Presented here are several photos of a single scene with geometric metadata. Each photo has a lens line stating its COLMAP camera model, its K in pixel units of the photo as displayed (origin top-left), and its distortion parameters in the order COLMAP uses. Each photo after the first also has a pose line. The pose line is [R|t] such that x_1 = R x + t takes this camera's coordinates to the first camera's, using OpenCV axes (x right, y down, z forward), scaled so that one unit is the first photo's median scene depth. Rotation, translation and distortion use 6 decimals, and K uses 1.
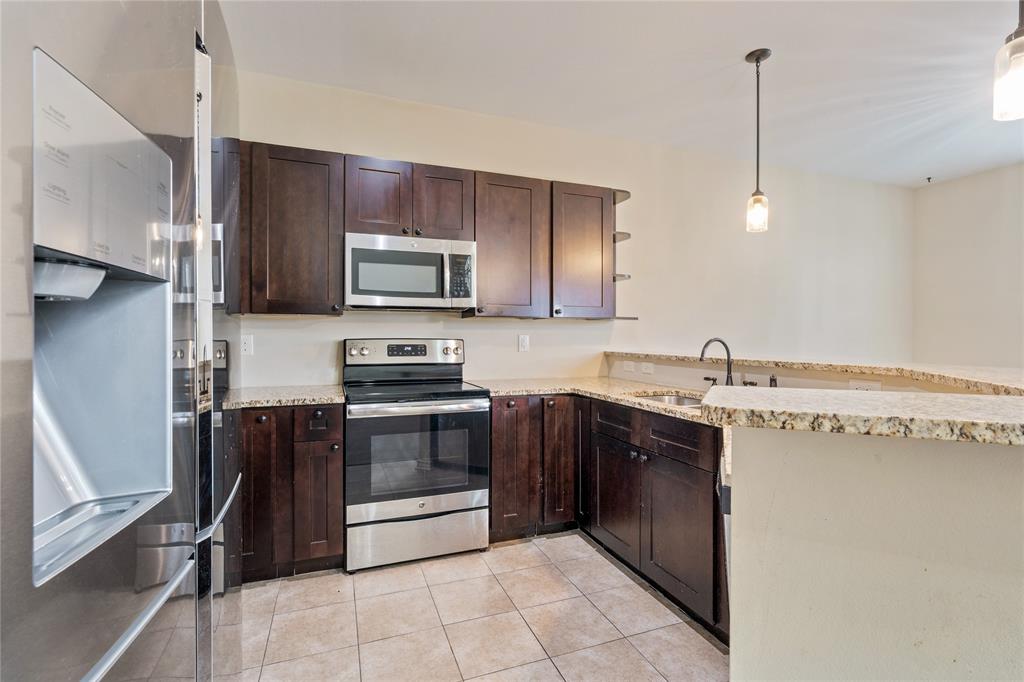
lens RADIAL K [[473.4, 0, 513.2], [0, 473.4, 337.3], [0, 0, 1]] dist [-0.001751, 0.001141]
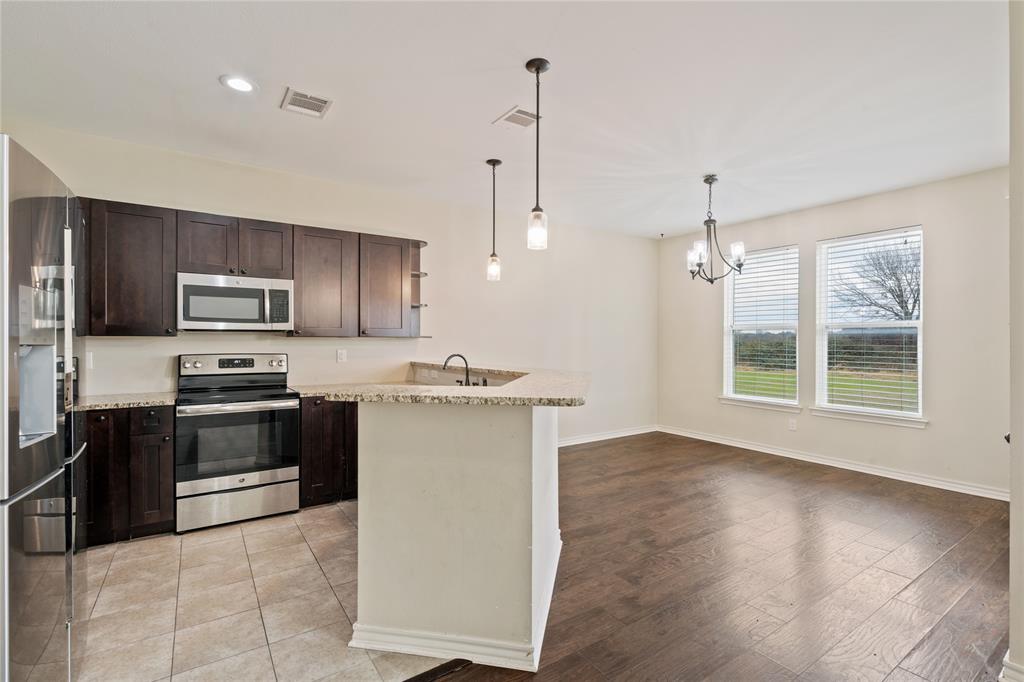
lens RADIAL K [[470.8, 0, 512.7], [0, 470.8, 343.3], [0, 0, 1]] dist [0.000470, 0.000413]
pose [[0.973677, -0.000690, 0.227931, 0.237536], [0.000302, 0.999998, 0.001735, -0.031416], [-0.227932, -0.001621, 0.973676, -0.445772]]
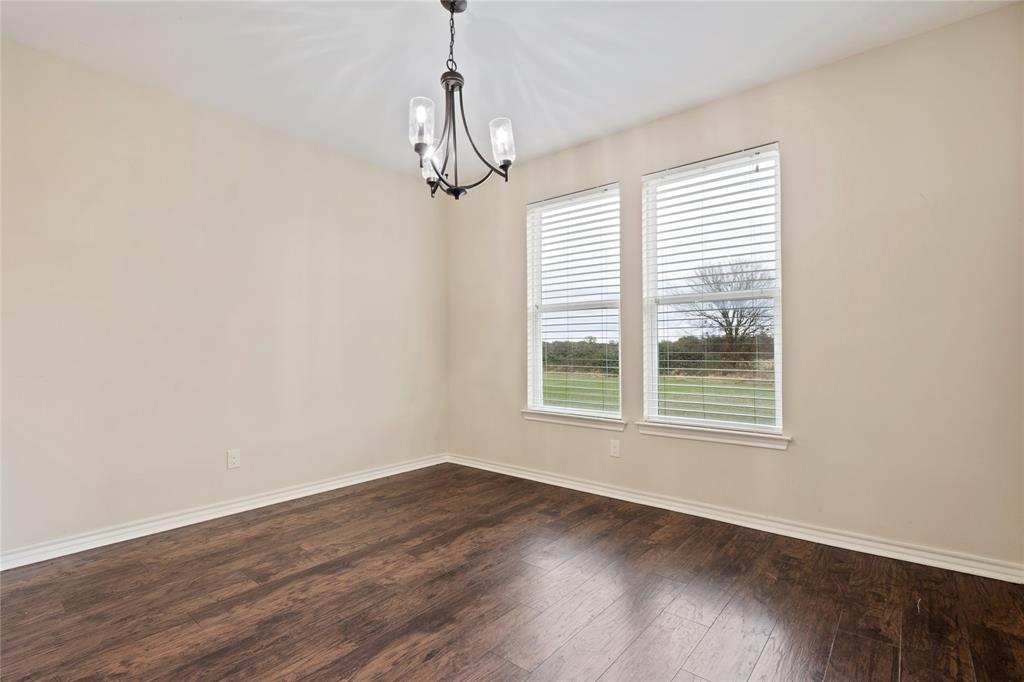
lens RADIAL K [[476.3, 0, 513.9], [0, 476.3, 349.3], [0, 0, 1]] dist [-0.000144, 0.000323]
pose [[0.874252, -0.003709, 0.485459, 0.937450], [0.008916, 0.999925, -0.008416, 0.043199], [-0.485391, 0.011686, 0.874219, 0.174752]]
